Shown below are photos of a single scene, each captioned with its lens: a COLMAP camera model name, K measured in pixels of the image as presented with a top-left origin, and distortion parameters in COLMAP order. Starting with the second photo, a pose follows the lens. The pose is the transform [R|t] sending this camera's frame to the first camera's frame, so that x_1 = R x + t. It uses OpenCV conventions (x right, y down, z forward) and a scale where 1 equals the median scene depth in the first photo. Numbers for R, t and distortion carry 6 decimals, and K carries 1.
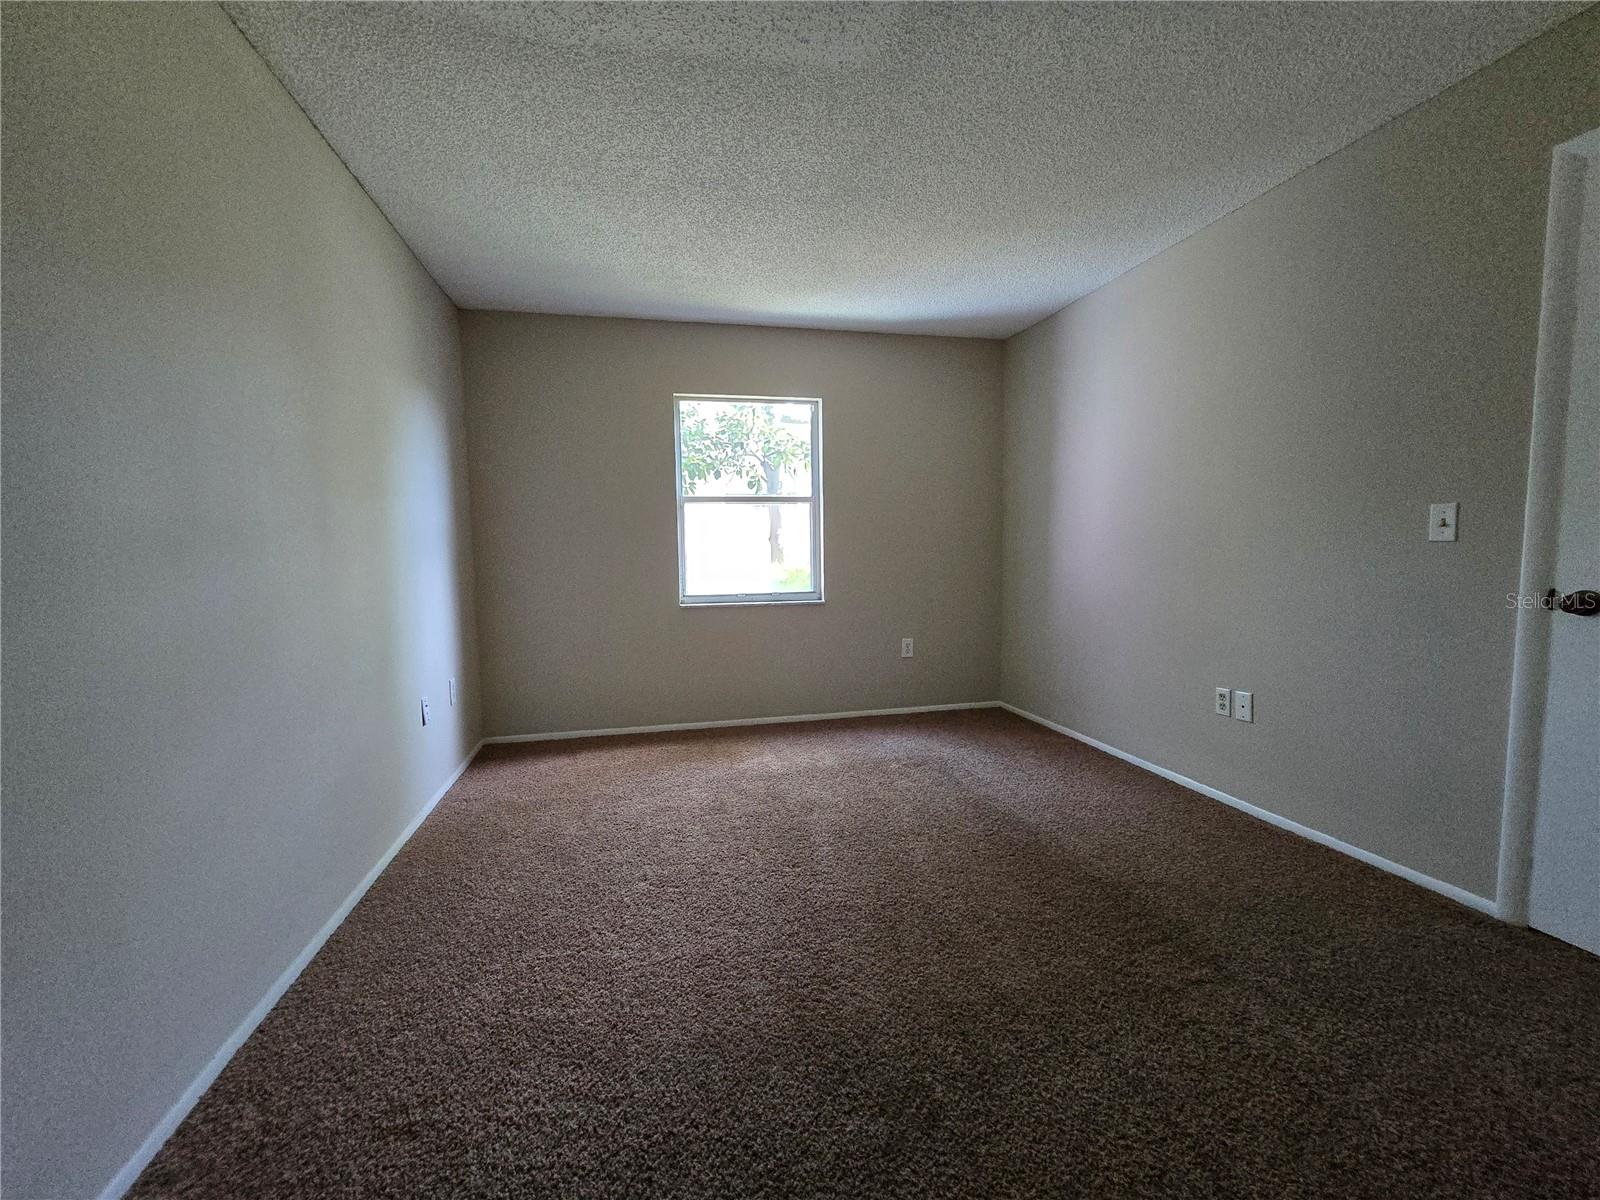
lens RADIAL K [[655.1, 0, 794.8], [0, 655.1, 606.1], [0, 0, 1]] dist [-0.007934, 0.002899]
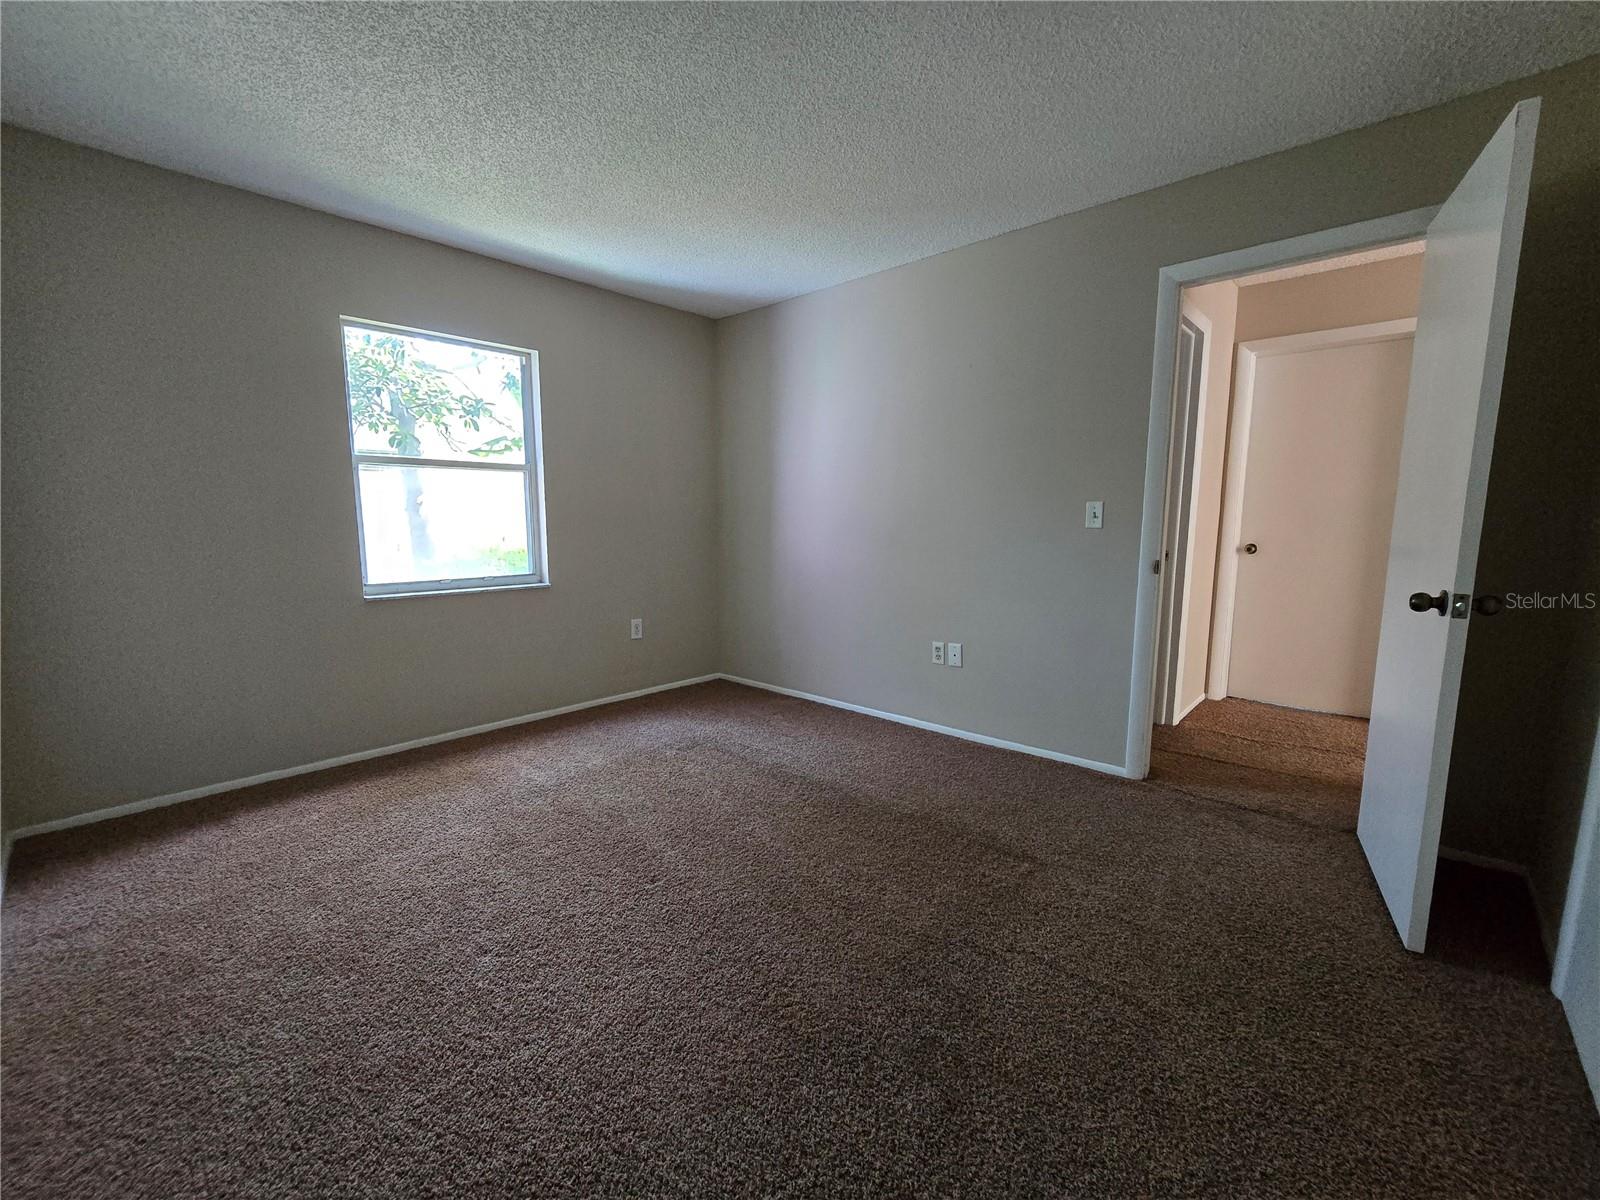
lens RADIAL K [[655.1, 0, 799.5], [0, 655.1, 606.1], [0, 0, 1]] dist [-0.007934, 0.002899]
pose [[0.830343, -0.060624, 0.553945, -0.212012], [0.036281, 0.997837, 0.054820, -0.018189], [-0.556071, -0.025422, 0.830746, 0.094955]]
